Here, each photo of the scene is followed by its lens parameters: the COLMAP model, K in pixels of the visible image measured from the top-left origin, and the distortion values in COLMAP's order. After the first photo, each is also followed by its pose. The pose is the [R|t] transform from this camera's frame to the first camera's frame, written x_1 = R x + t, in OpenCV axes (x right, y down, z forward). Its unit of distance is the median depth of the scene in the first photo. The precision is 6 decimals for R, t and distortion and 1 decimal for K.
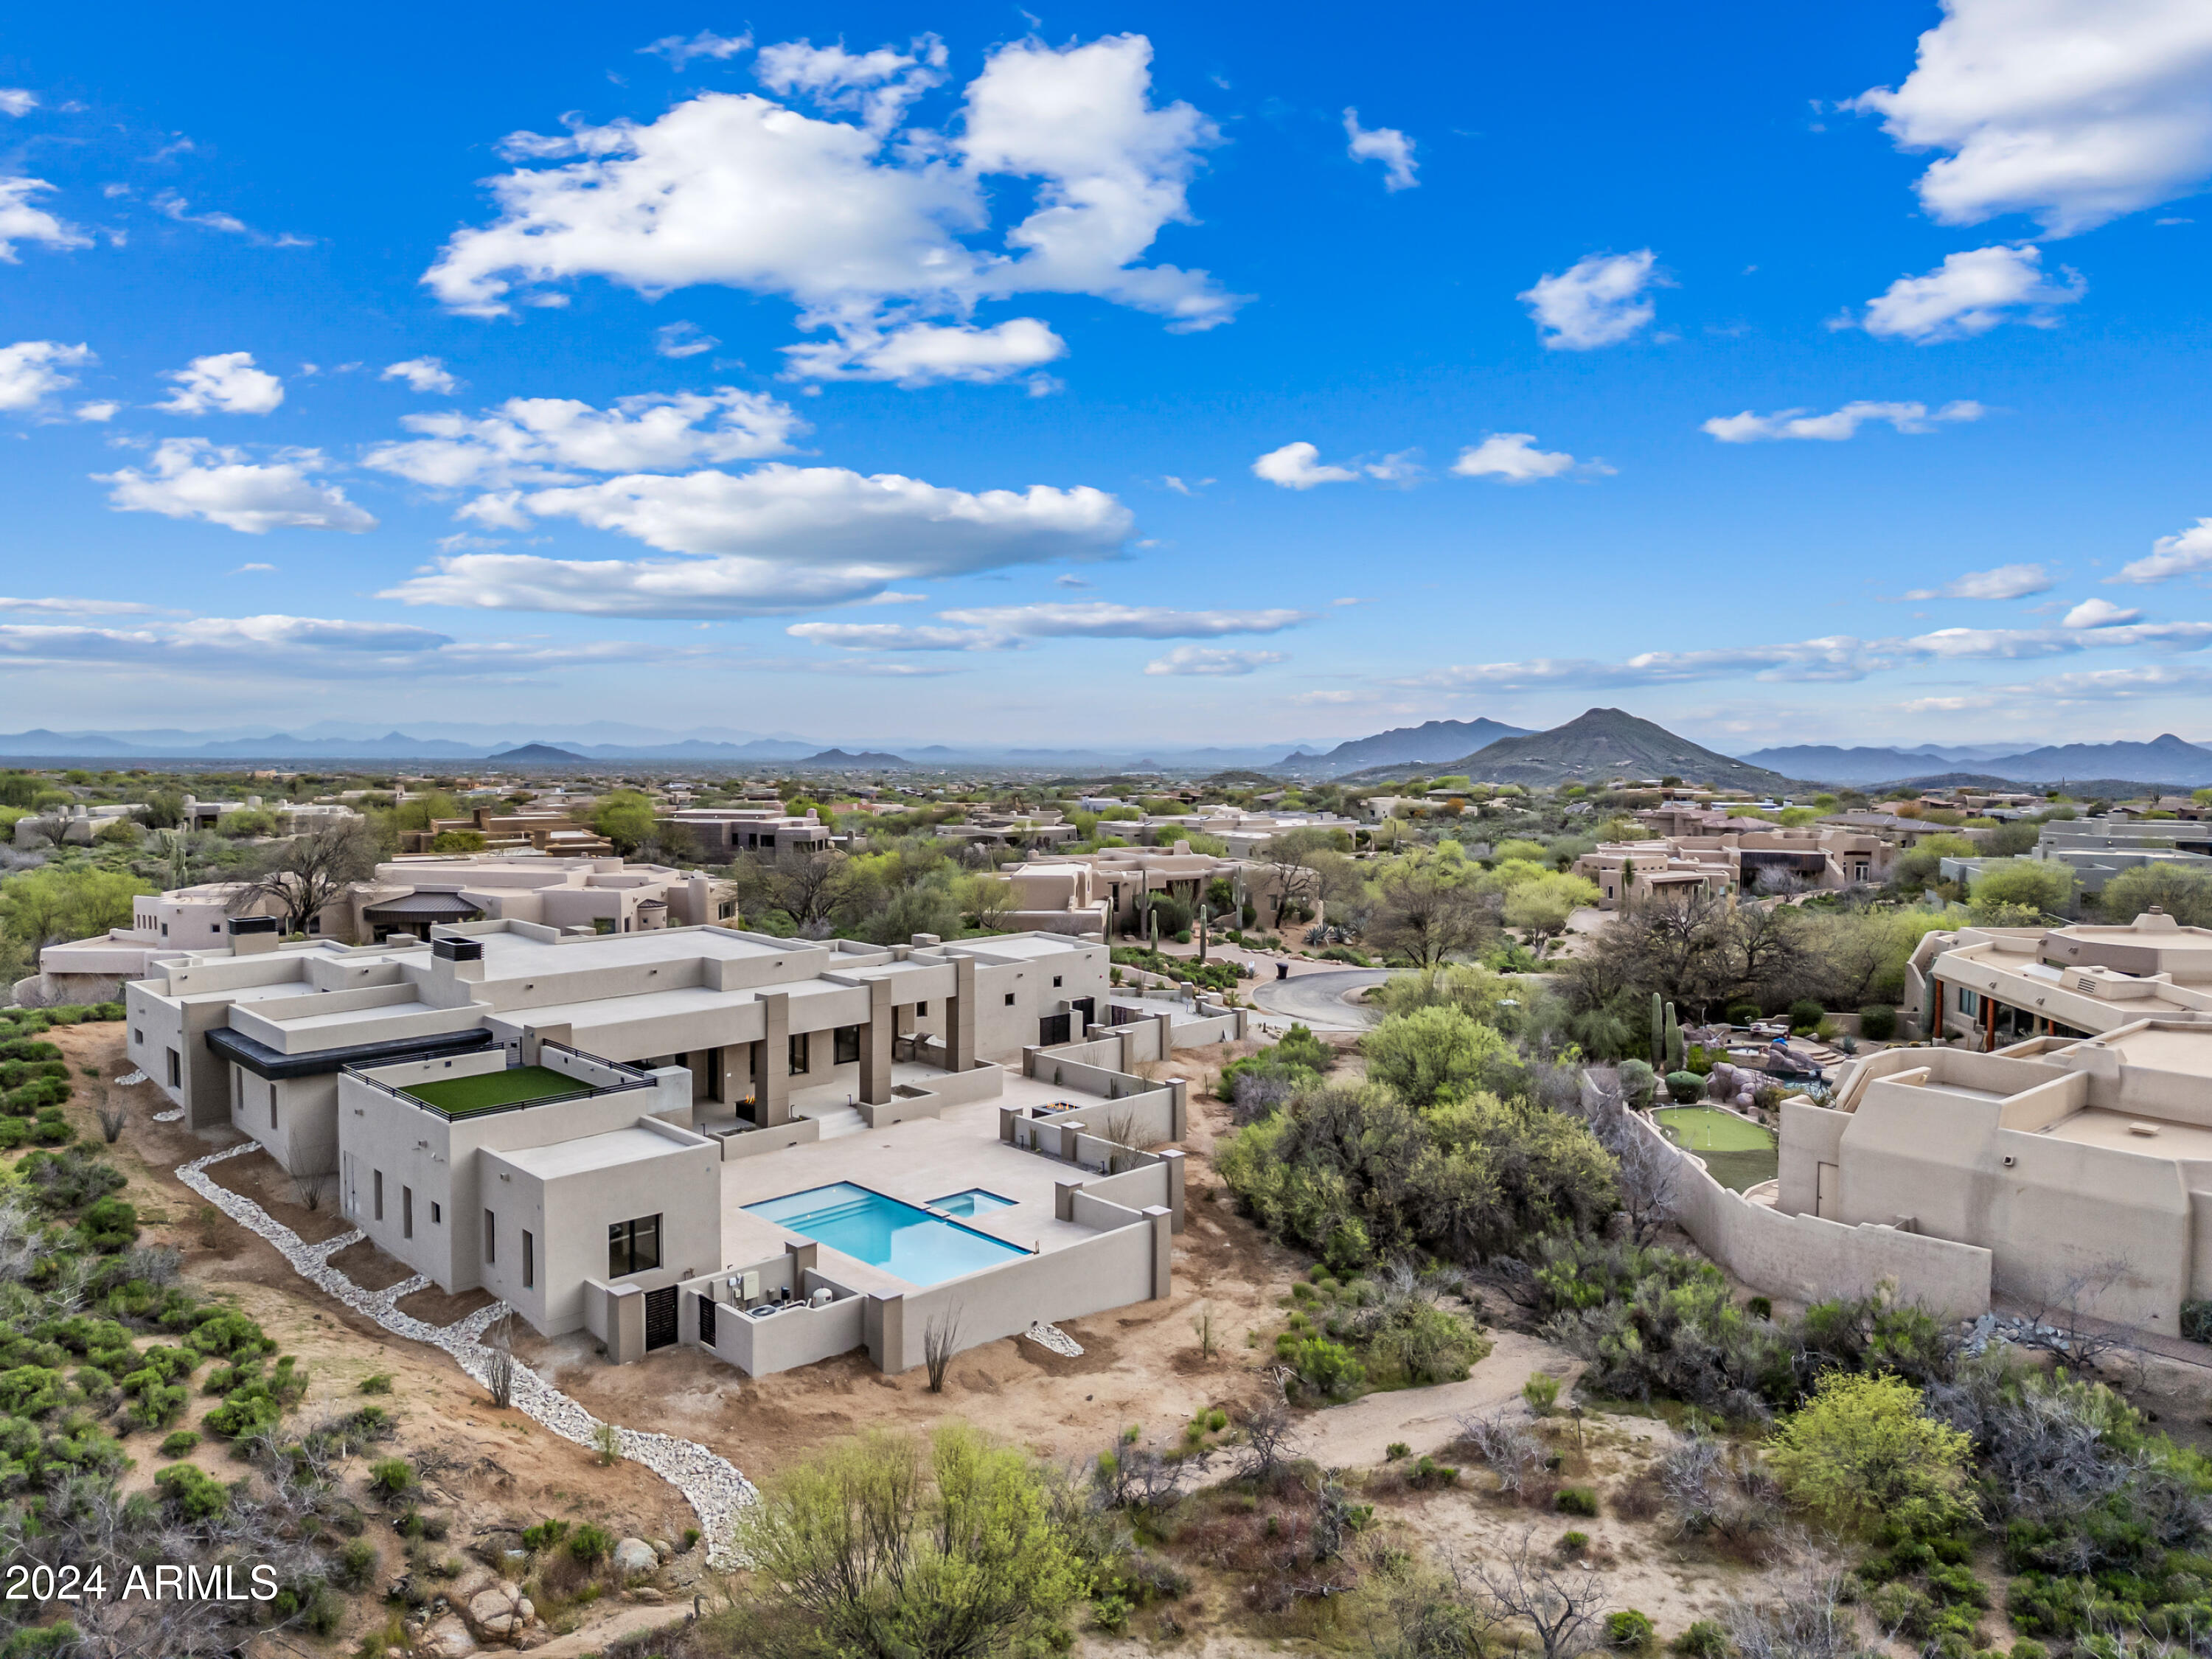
lens RADIAL K [[1544.9, 0, 1106.0], [0, 1544.9, 829.5], [0, 0, 1]] dist [0.085224, -0.084823]
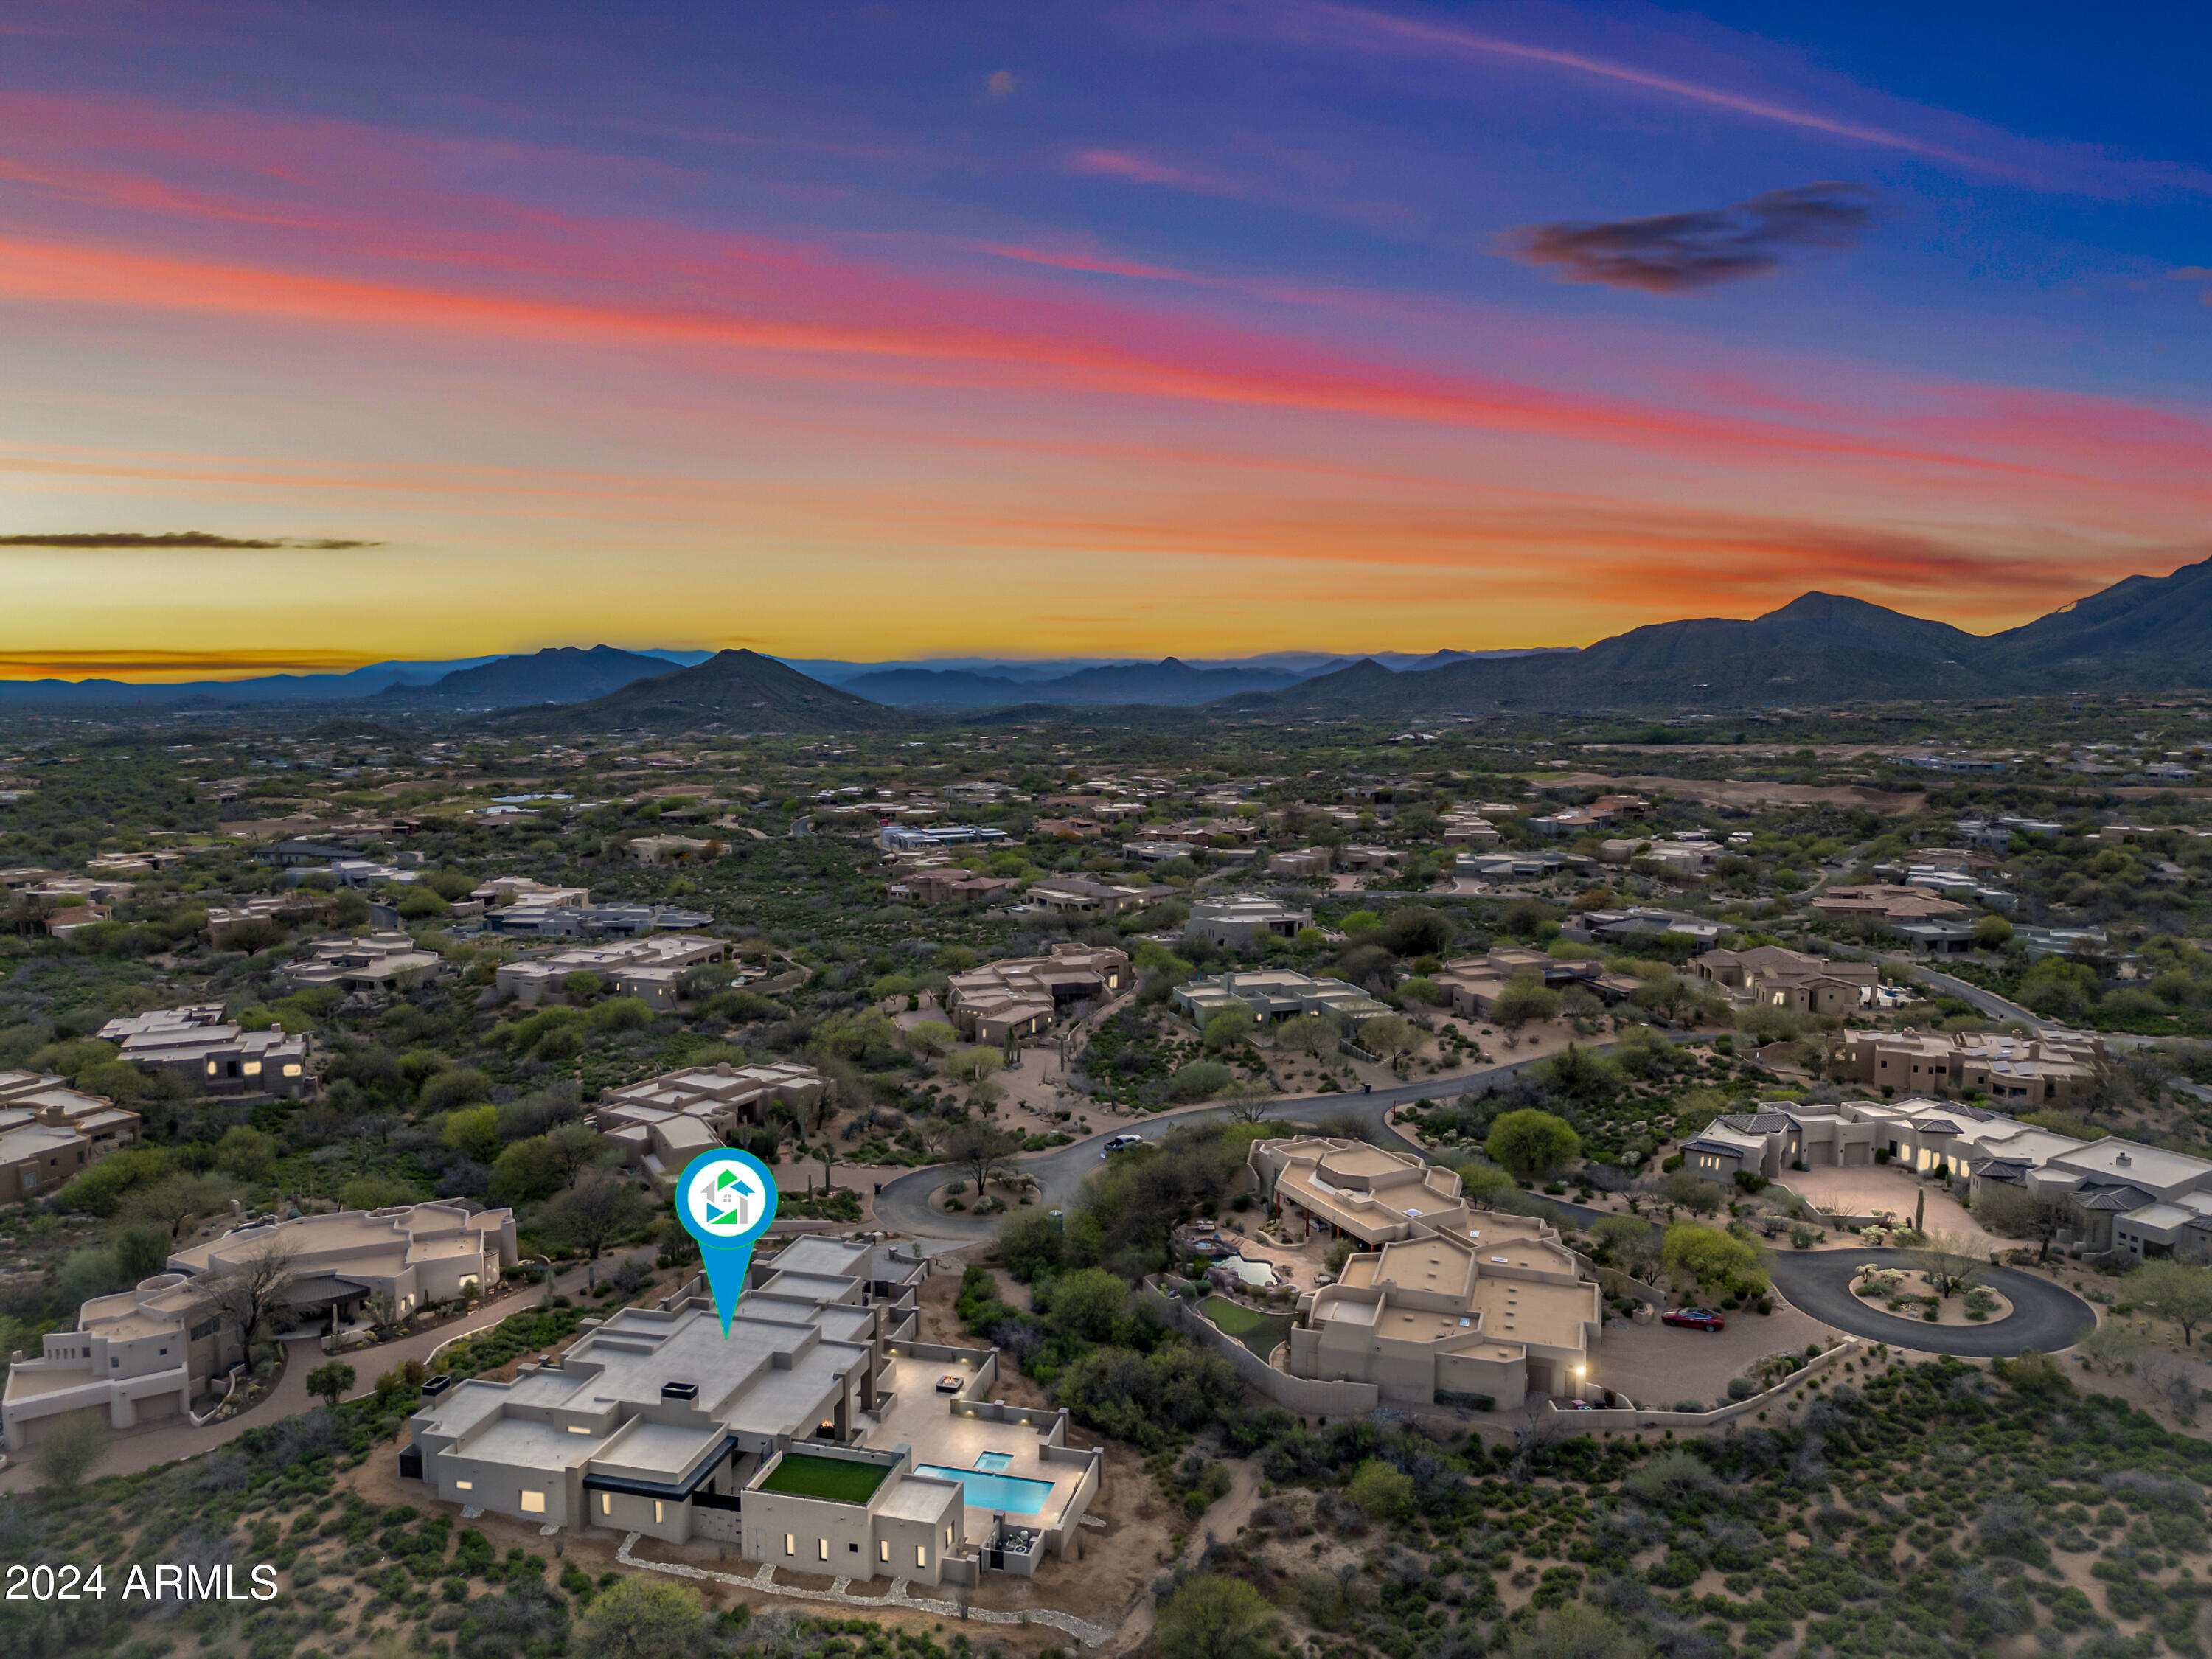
lens RADIAL K [[1544.9, 0, 1106.0], [0, 1544.9, 829.5], [0, 0, 1]] dist [0.085224, -0.084823]
pose [[0.851727, -0.066125, 0.519796, -1.112517], [0.040168, 0.997326, 0.061055, -0.823479], [-0.522443, -0.031123, 0.852106, -0.974903]]
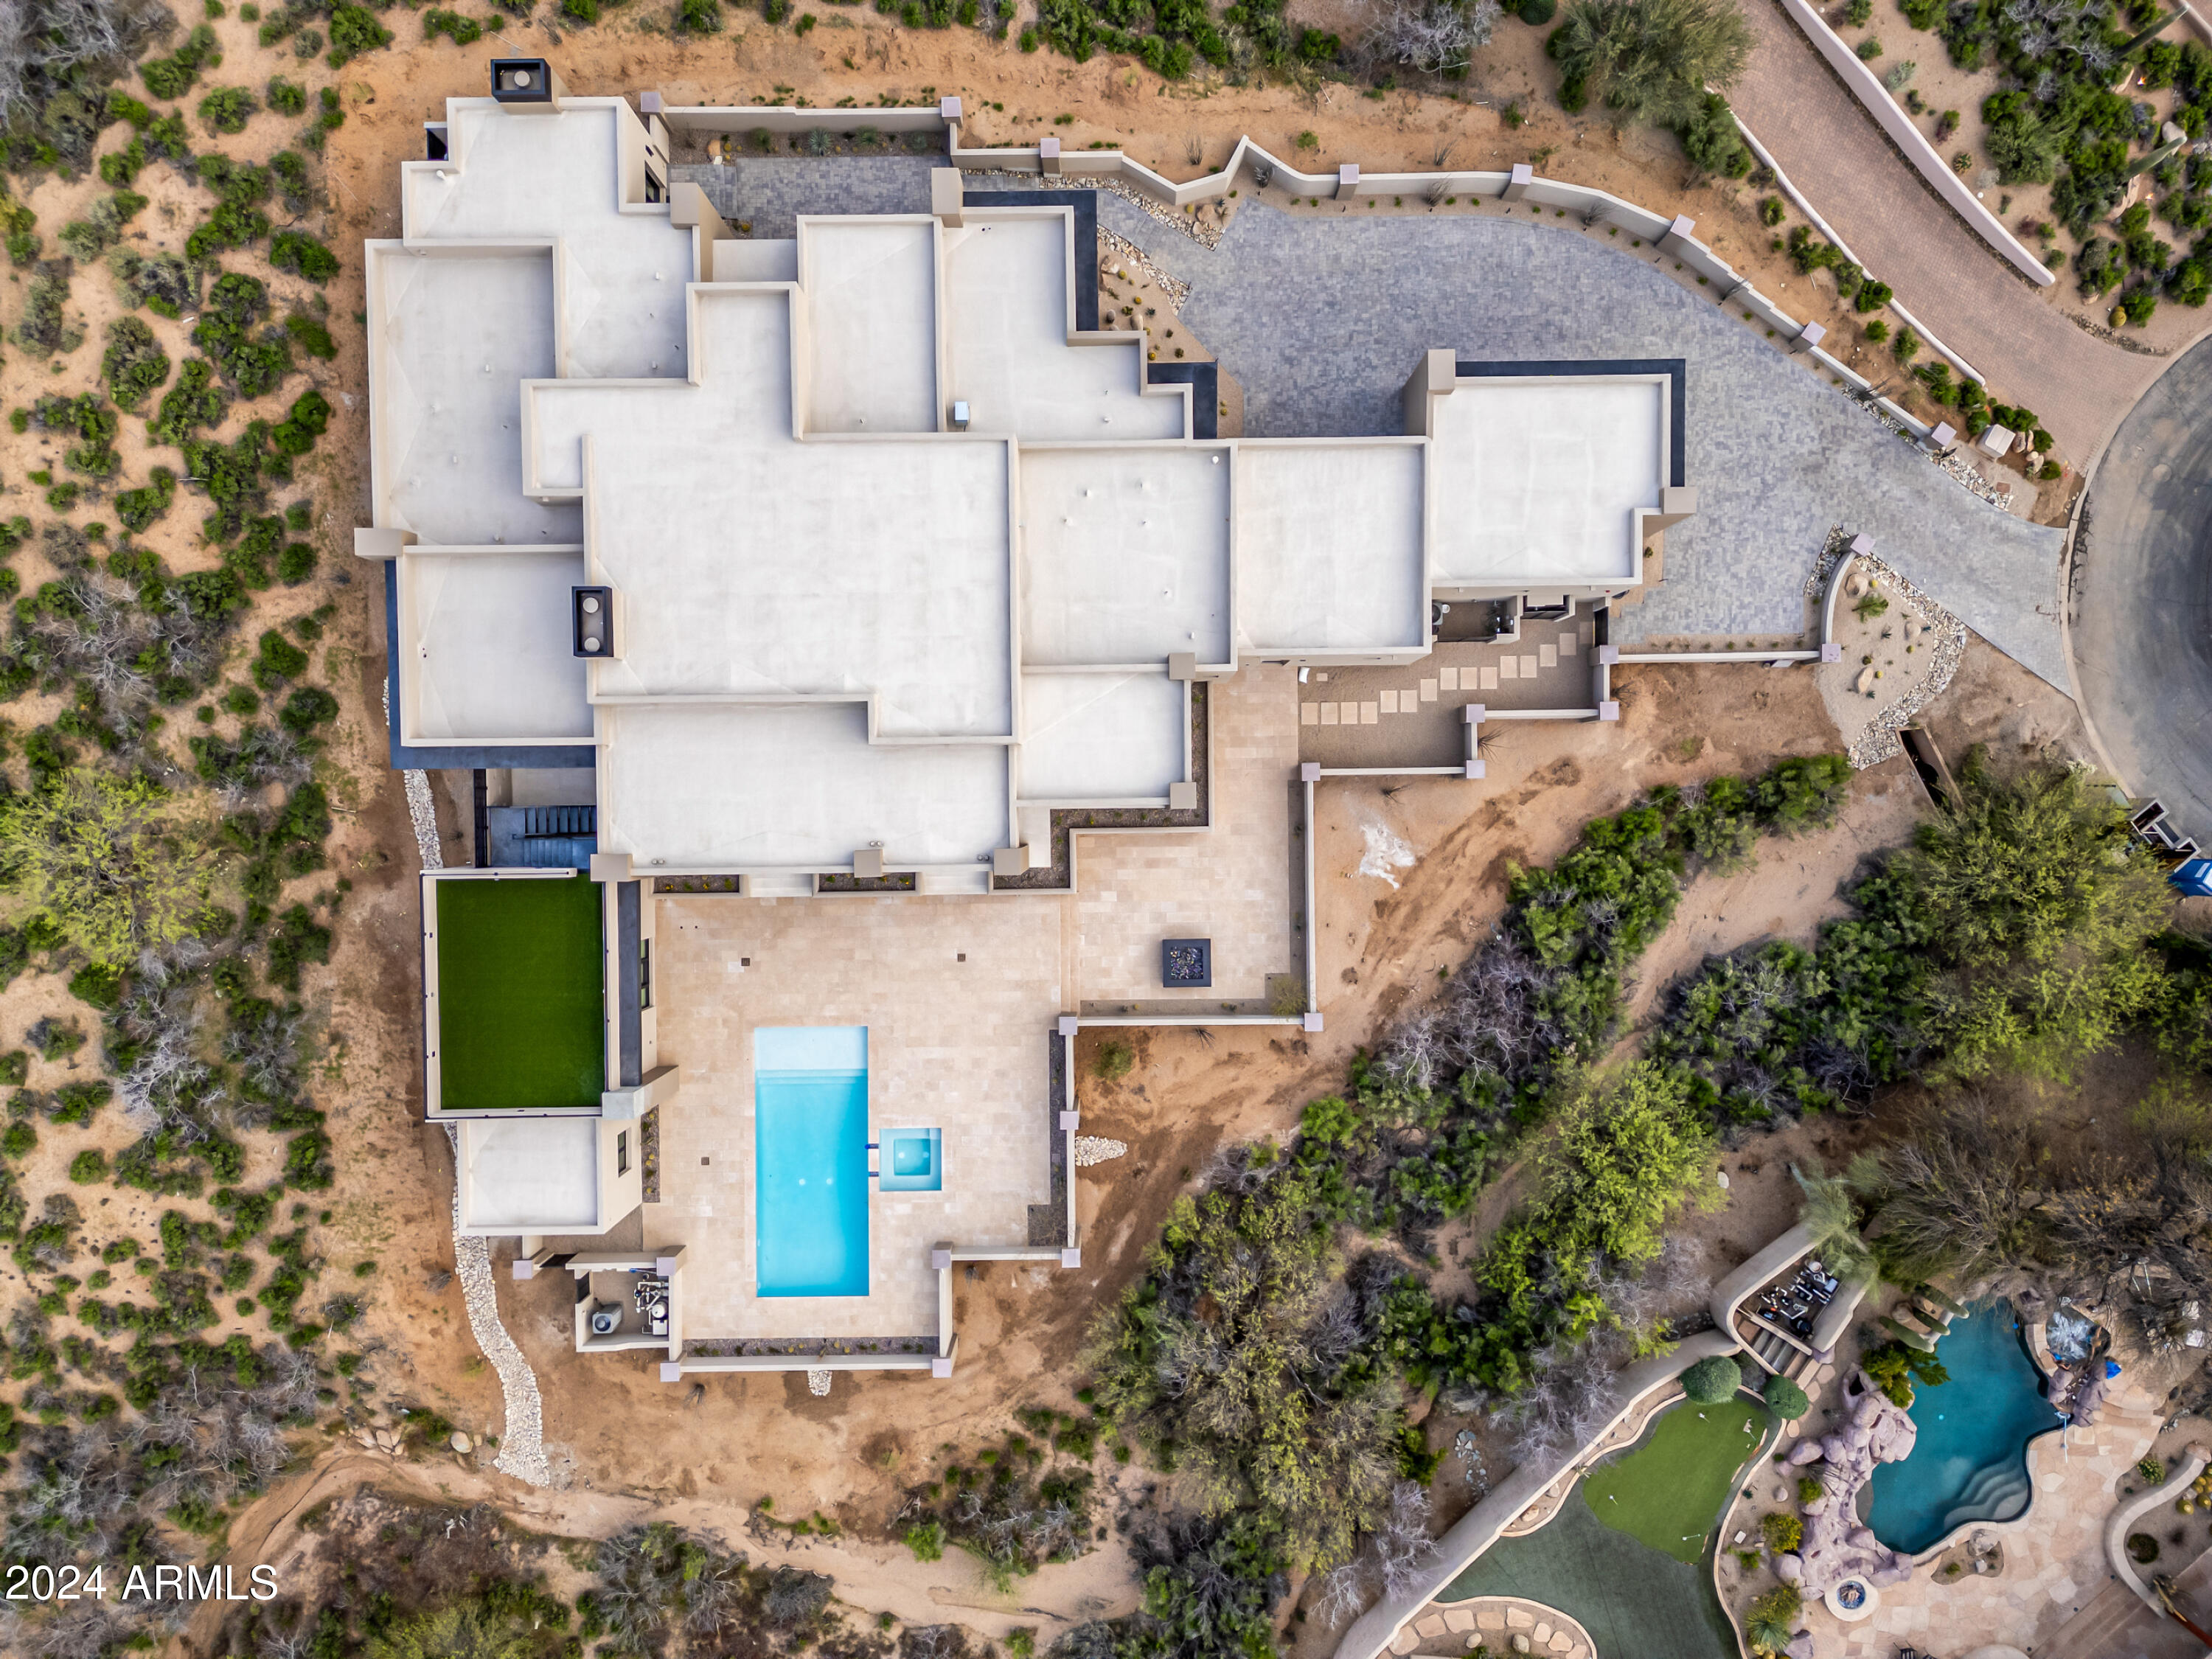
lens RADIAL K [[1544.9, 0, 1106.0], [0, 1544.9, 829.5], [0, 0, 1]] dist [0.085224, -0.084823]
pose [[0.732269, 0.680962, 0.008602, -0.169251], [-0.030238, 0.019892, 0.999345, -0.981166], [0.680344, -0.732049, 0.035157, 1.348685]]
